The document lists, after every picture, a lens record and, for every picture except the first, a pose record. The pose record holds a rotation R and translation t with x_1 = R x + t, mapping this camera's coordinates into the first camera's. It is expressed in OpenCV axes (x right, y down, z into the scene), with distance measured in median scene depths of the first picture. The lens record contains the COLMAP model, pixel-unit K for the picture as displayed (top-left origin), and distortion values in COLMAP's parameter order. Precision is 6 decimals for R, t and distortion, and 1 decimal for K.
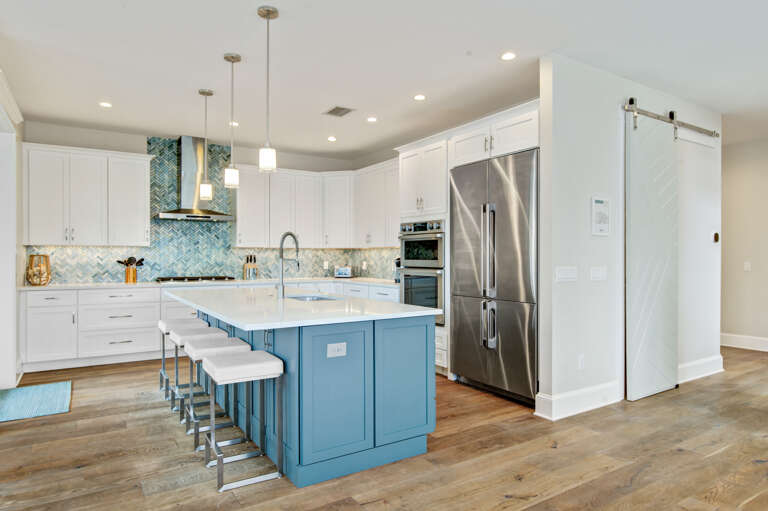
lens RADIAL K [[469.8, 0, 384.0], [0, 469.8, 255.5], [0, 0, 1]] dist [-0.002652, -0.000062]
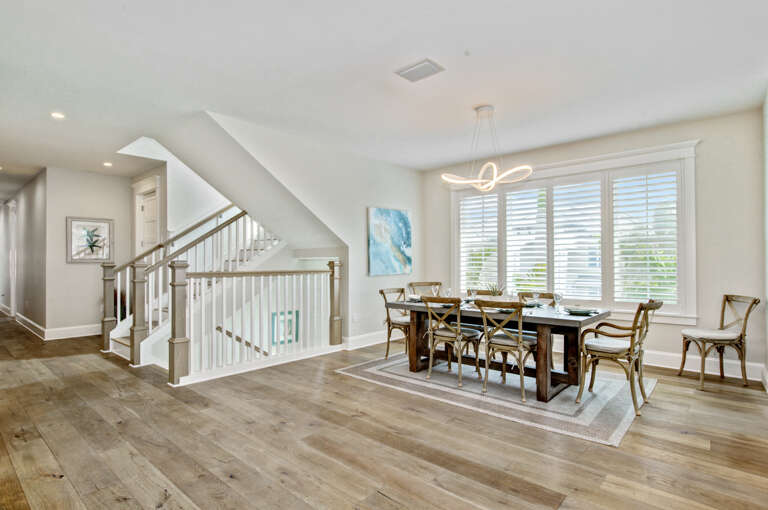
lens RADIAL K [[398.1, 0, 383.6], [0, 398.1, 262.9], [0, 0, 1]] dist [0.000686, -0.000346]
pose [[-0.275303, -0.001517, 0.961356, -0.294809], [-0.001751, 0.999998, 0.001077, 0.000046], [-0.961356, -0.001387, -0.275305, 0.340854]]
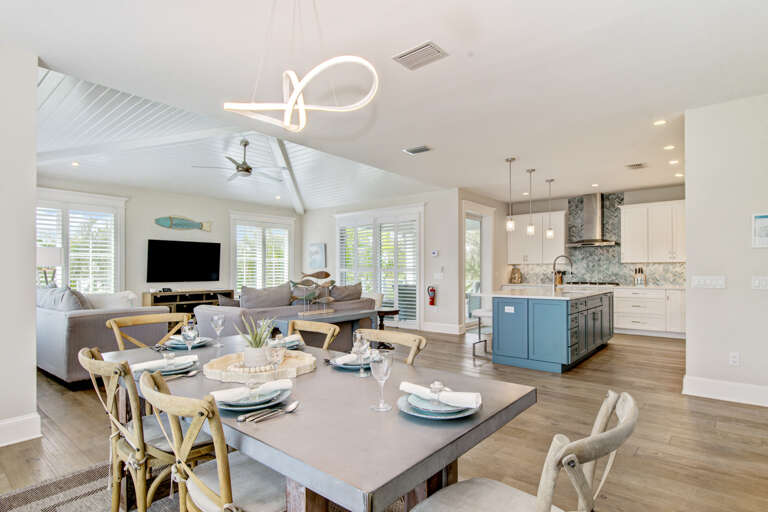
lens RADIAL K [[398.1, 0, 383.6], [0, 398.1, 263.9], [0, 0, 1]] dist [0.000686, -0.000346]
pose [[0.299709, -0.015192, -0.953910, 0.753770], [0.002431, 0.999882, -0.015161, 0.003148], [0.954027, 0.002225, 0.299711, -0.079942]]
